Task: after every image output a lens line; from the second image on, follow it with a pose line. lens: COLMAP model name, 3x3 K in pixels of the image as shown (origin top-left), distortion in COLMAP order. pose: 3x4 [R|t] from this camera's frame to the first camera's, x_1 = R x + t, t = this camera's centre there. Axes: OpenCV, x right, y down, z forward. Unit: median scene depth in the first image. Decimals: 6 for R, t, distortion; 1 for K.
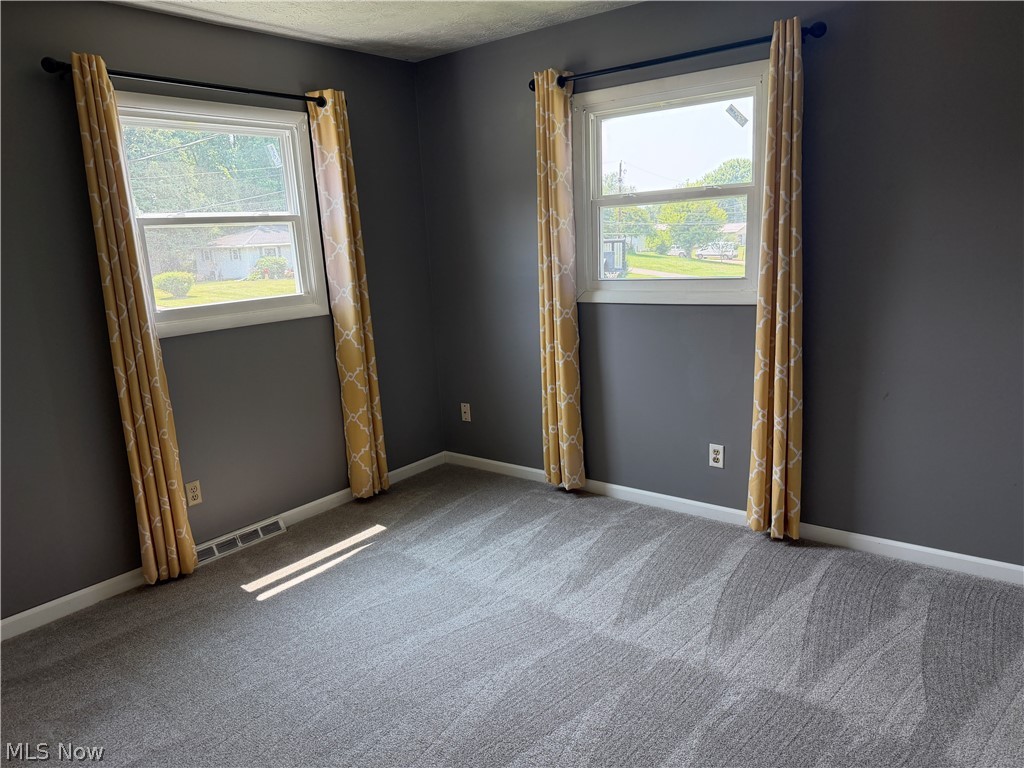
lens RADIAL K [[710.7, 0, 515.6], [0, 710.7, 387.1], [0, 0, 1]] dist [0.079313, -0.106136]
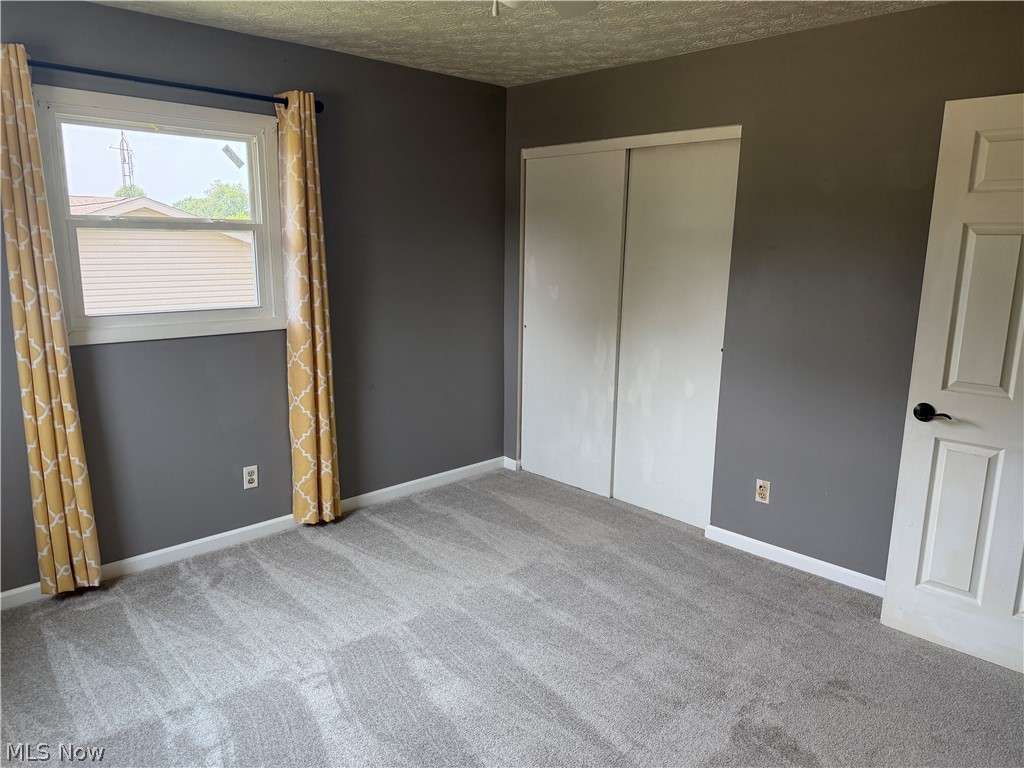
lens RADIAL K [[710.7, 0, 515.6], [0, 710.7, 387.1], [0, 0, 1]] dist [0.079313, -0.106136]
pose [[0.141129, -0.151740, 0.978293, -0.714541], [0.186362, 0.974589, 0.124281, -0.096022], [-0.972292, 0.164777, 0.165821, 0.459942]]
